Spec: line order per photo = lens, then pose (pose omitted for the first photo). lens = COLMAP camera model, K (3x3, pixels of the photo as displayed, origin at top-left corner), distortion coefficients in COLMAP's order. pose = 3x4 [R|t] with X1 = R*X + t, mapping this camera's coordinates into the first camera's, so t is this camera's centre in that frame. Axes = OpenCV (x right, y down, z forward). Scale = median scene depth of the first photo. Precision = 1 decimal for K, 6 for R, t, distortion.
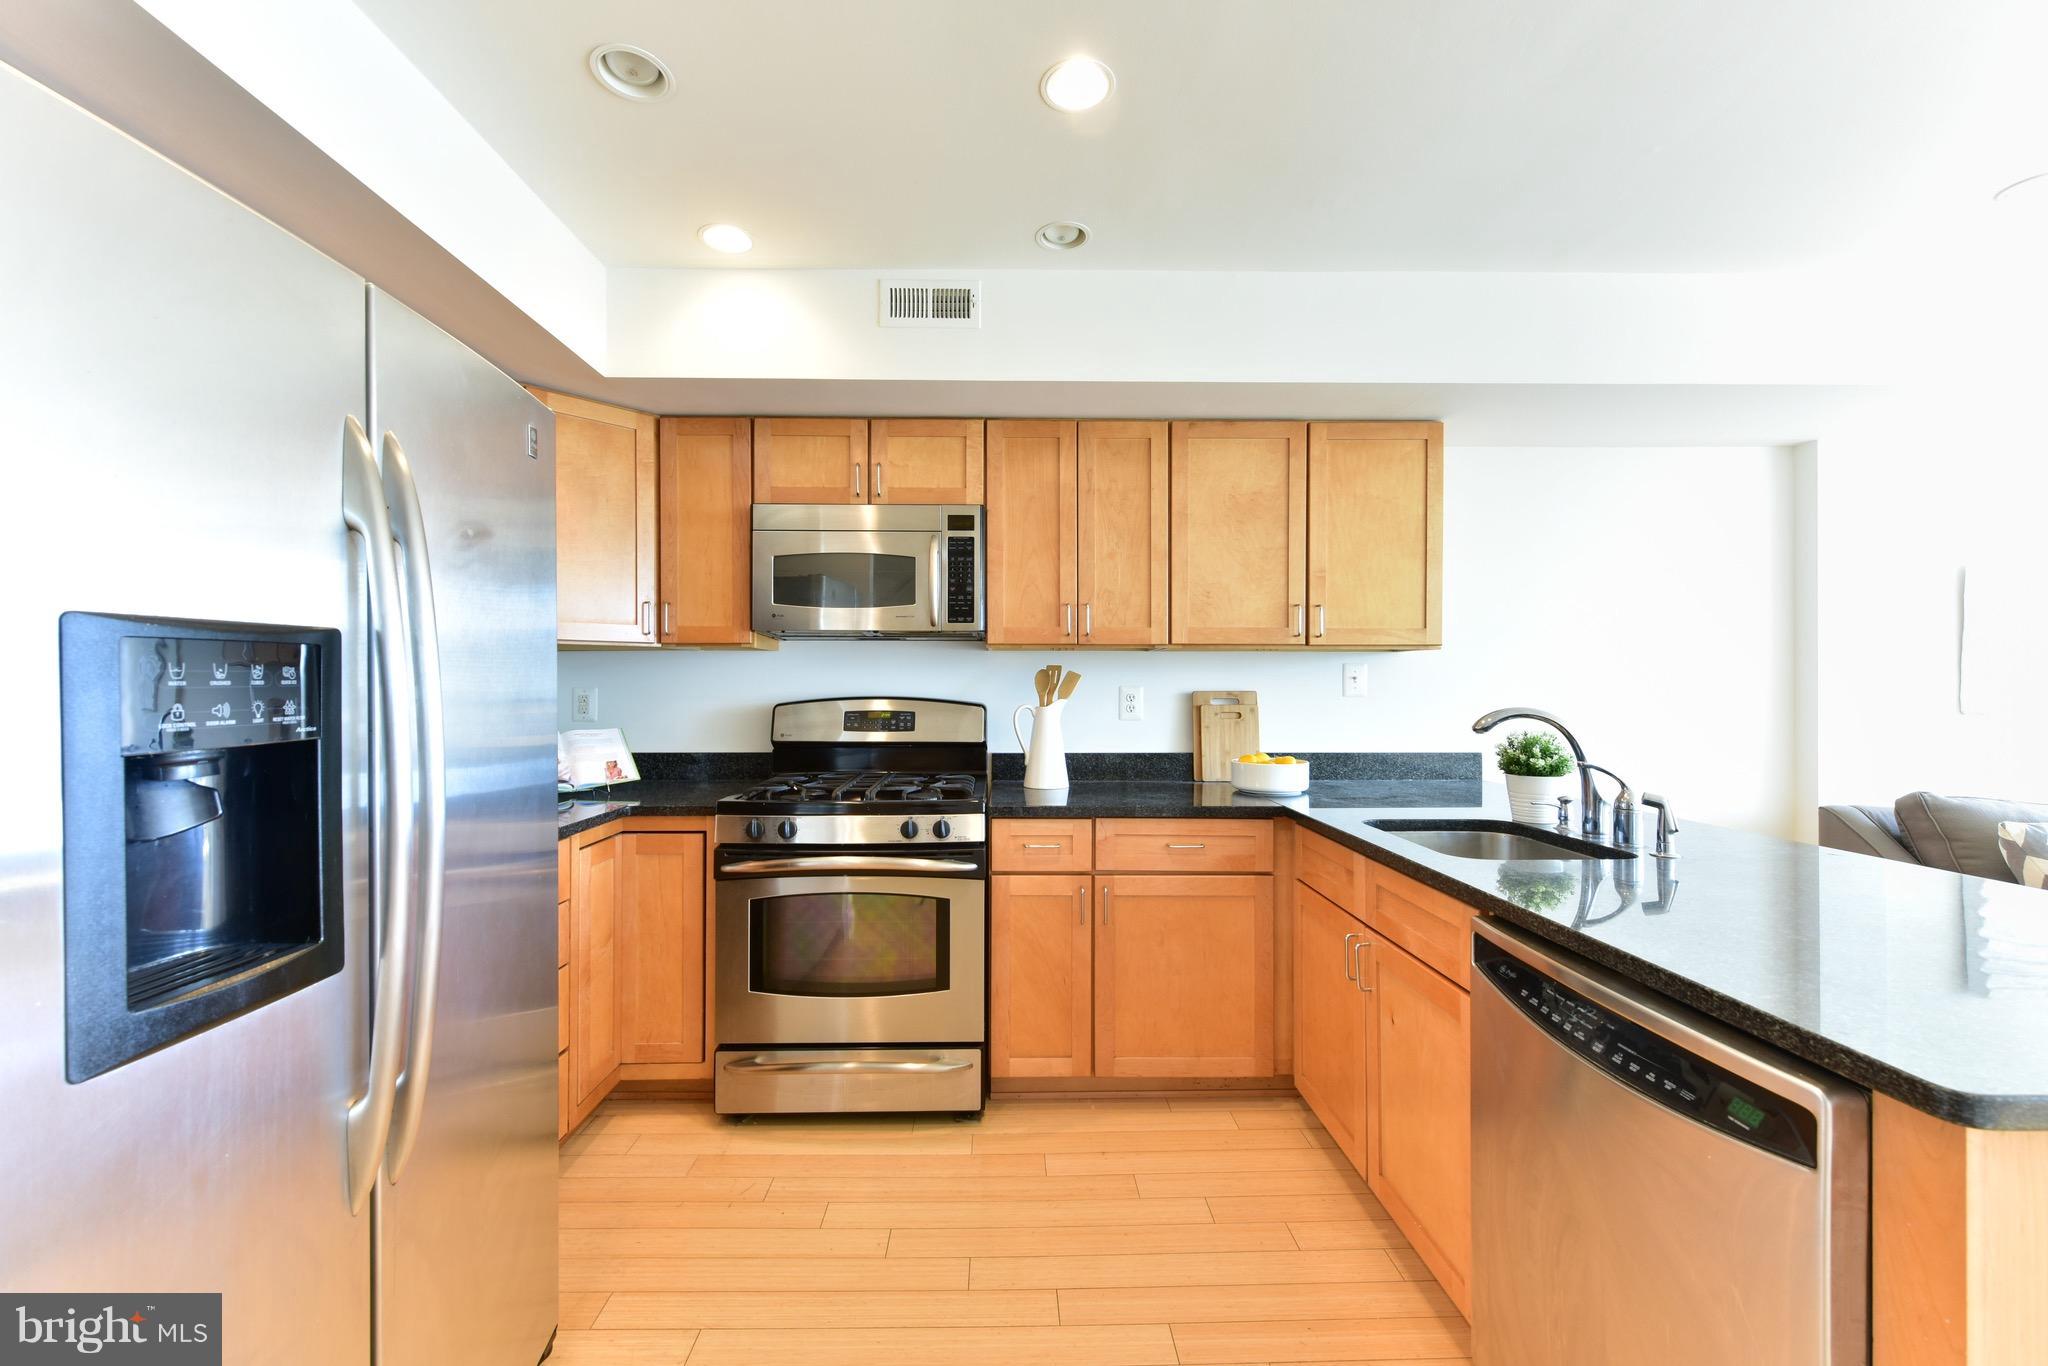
lens RADIAL K [[816.5, 0, 1008.8], [0, 816.5, 682.2], [0, 0, 1]] dist [0.007766, 0.000155]
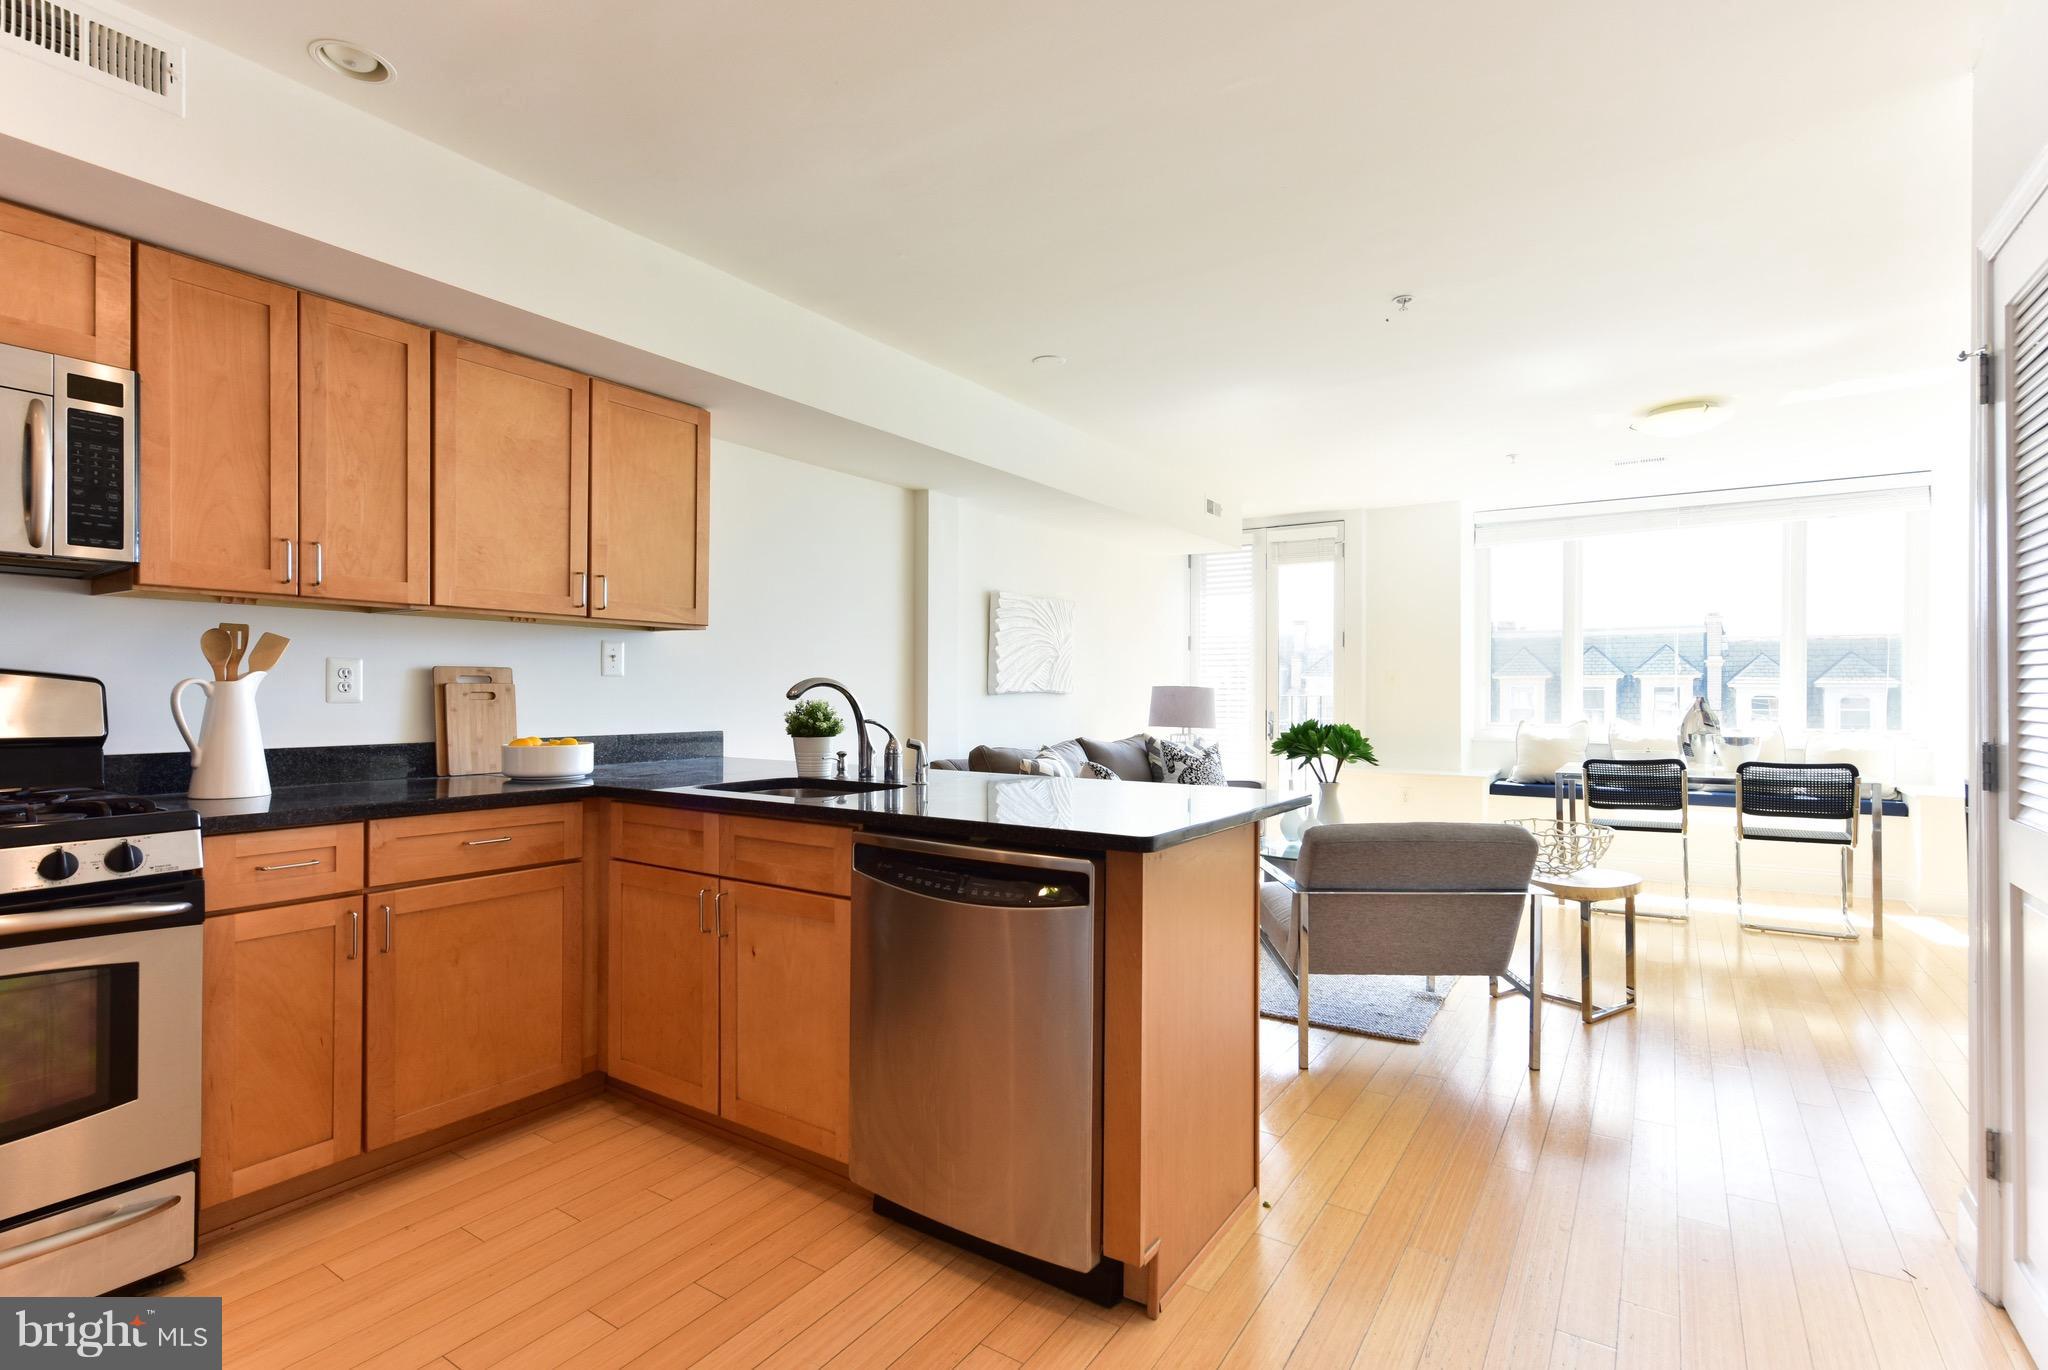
lens RADIAL K [[986.7, 0, 1013.2], [0, 986.7, 689.9], [0, 0, 1]] dist [0.010041, -0.001264]
pose [[0.569212, 0.003555, 0.822183, -0.311397], [-0.006316, 0.999980, 0.000049, 0.037411], [-0.822166, -0.005221, 0.569223, -0.039247]]
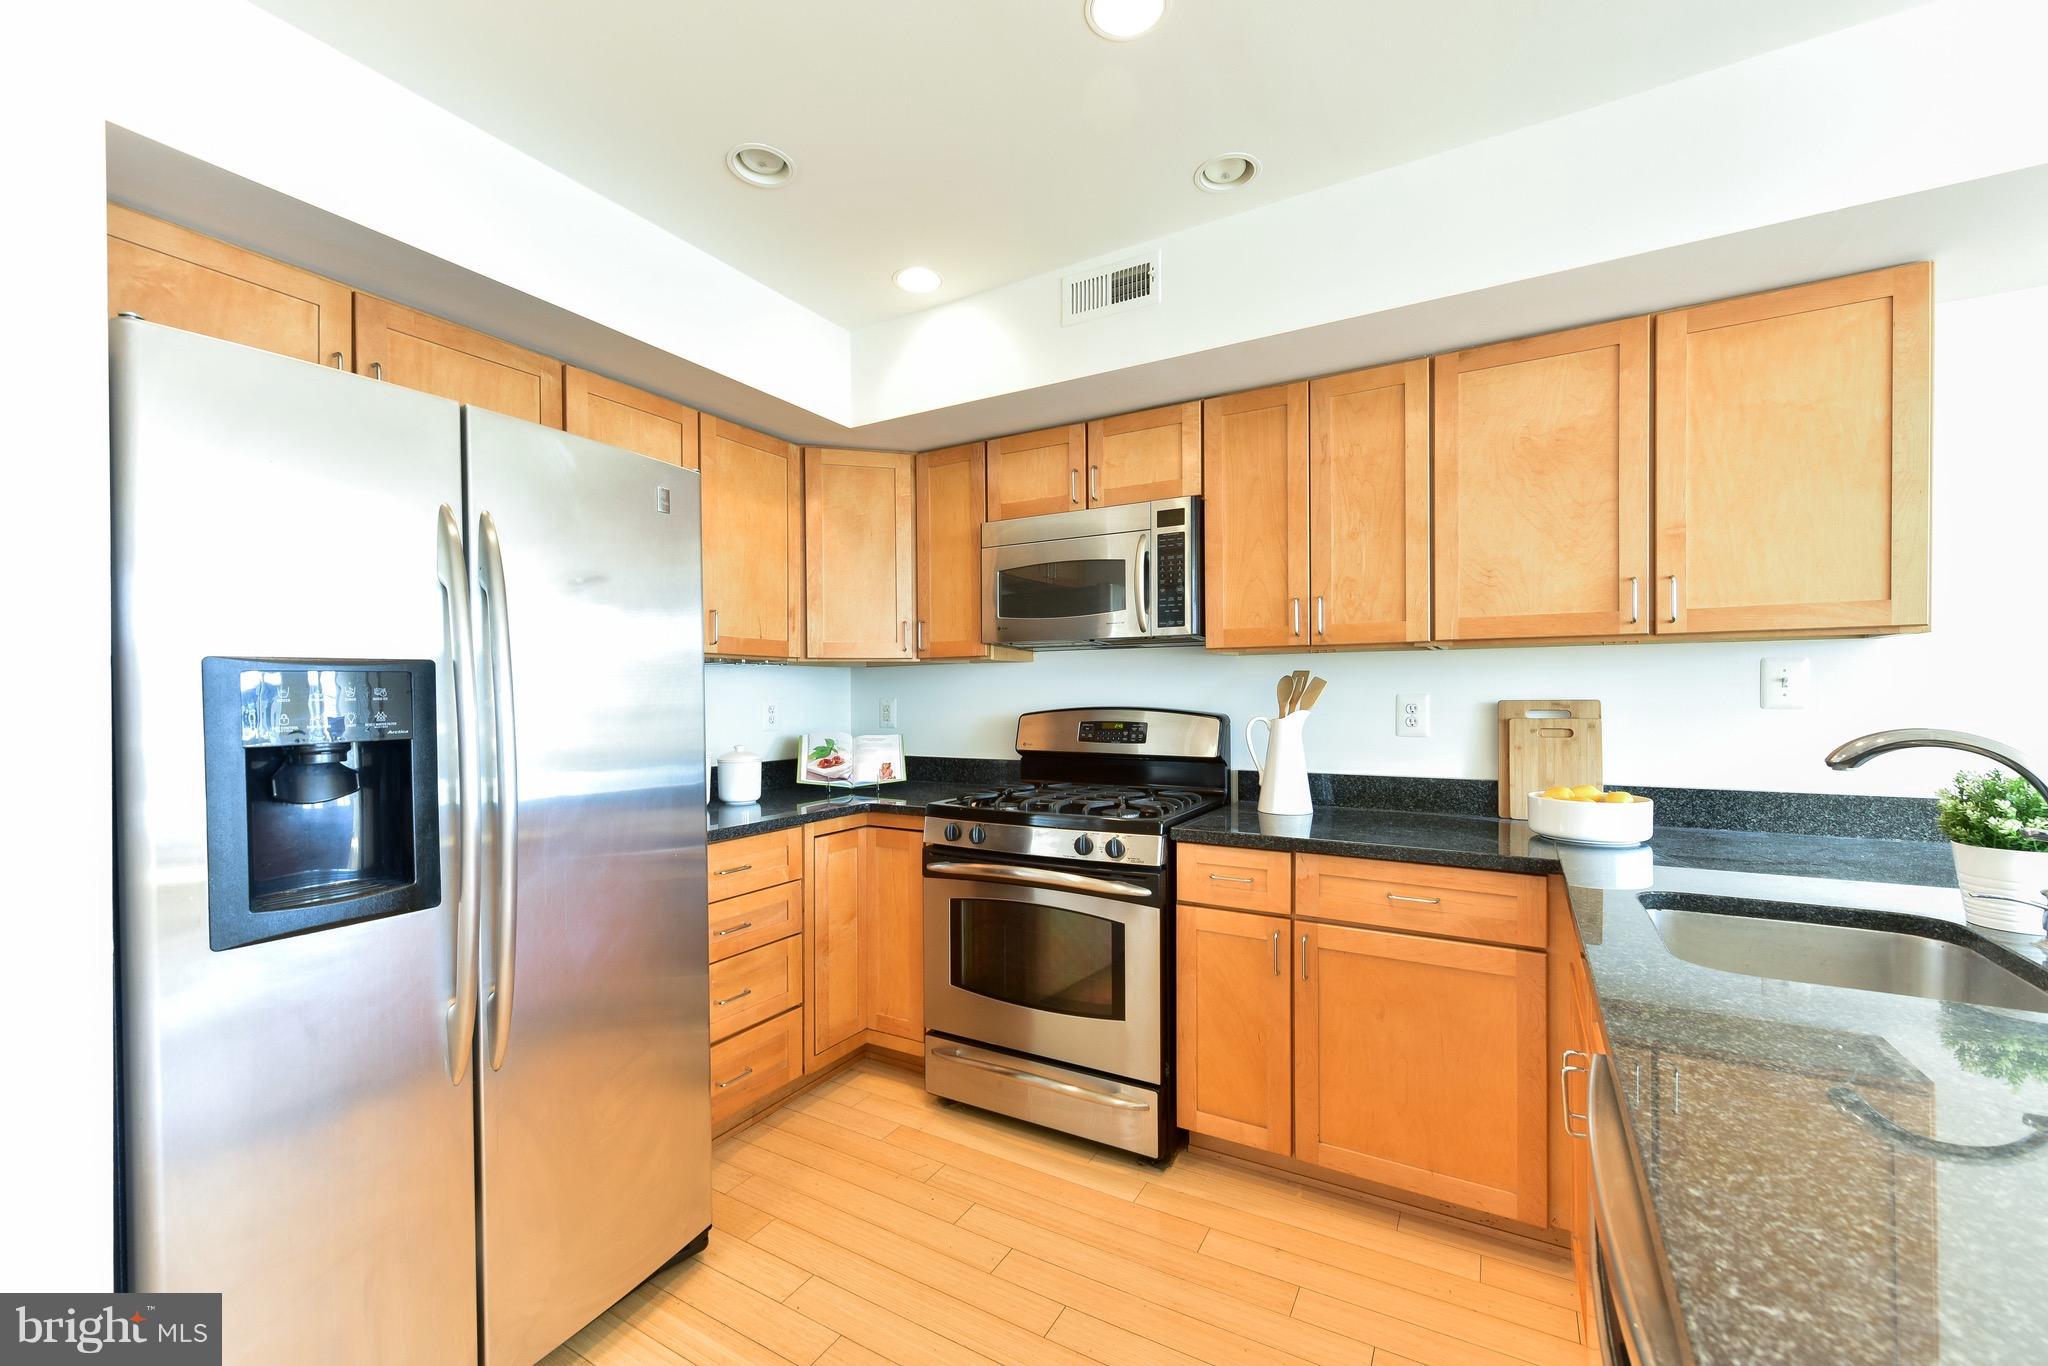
lens RADIAL K [[830.3, 0, 1015.5], [0, 830.3, 695.7], [0, 0, 1]] dist [0.007278, -0.000427]
pose [[0.855787, -0.004952, -0.517305, 0.294336], [0.008462, 0.999954, 0.004427, -0.000860], [0.517260, -0.008166, 0.855790, 0.117104]]
